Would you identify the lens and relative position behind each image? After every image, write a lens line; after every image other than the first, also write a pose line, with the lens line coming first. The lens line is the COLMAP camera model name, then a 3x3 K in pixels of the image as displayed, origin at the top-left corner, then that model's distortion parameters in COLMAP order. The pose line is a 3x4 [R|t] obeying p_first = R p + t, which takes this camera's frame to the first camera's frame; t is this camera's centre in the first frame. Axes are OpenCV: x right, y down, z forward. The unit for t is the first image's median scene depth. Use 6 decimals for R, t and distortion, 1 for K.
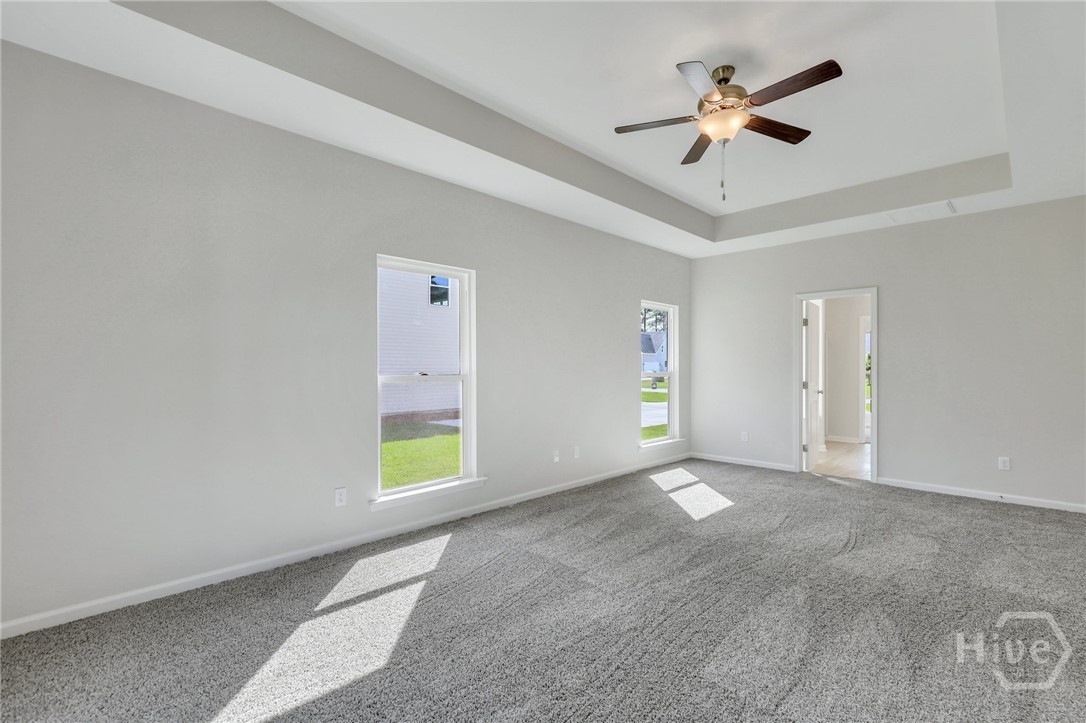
lens RADIAL K [[499.1, 0, 547.6], [0, 499.1, 358.0], [0, 0, 1]] dist [0.002438, 0.000162]
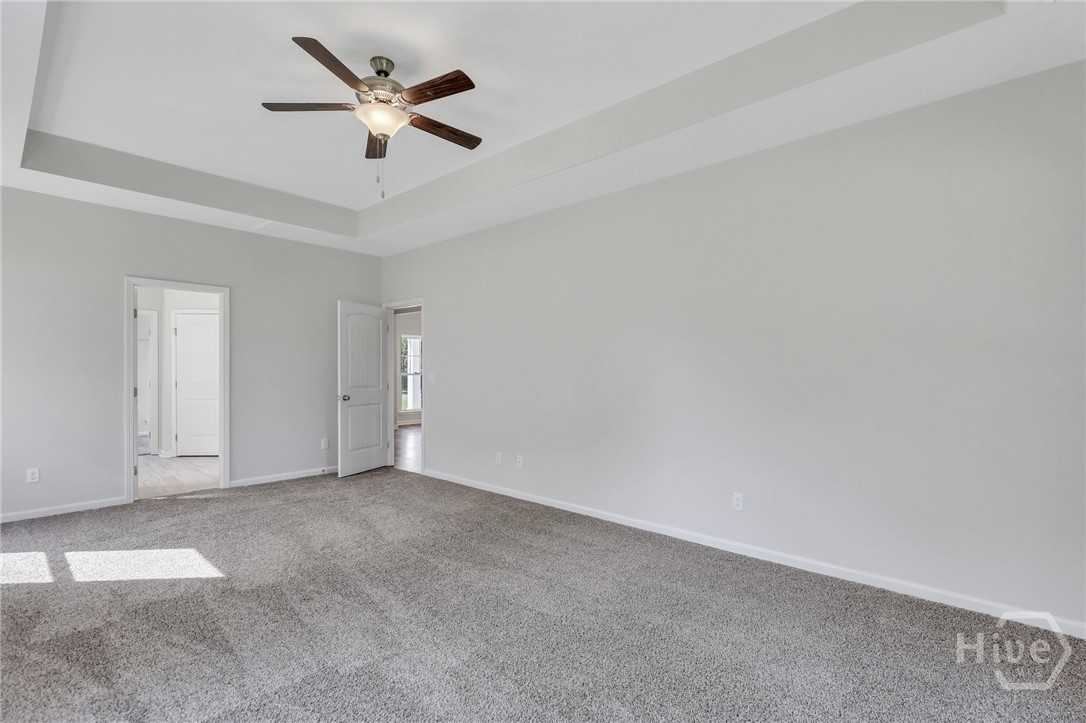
lens RADIAL K [[499.1, 0, 547.6], [0, 499.1, 358.0], [0, 0, 1]] dist [0.002438, 0.000162]
pose [[-0.070236, 0.031418, 0.997036, -0.473509], [-0.019936, 0.999260, -0.032892, 0.018516], [-0.997331, -0.022187, -0.069558, 0.571503]]
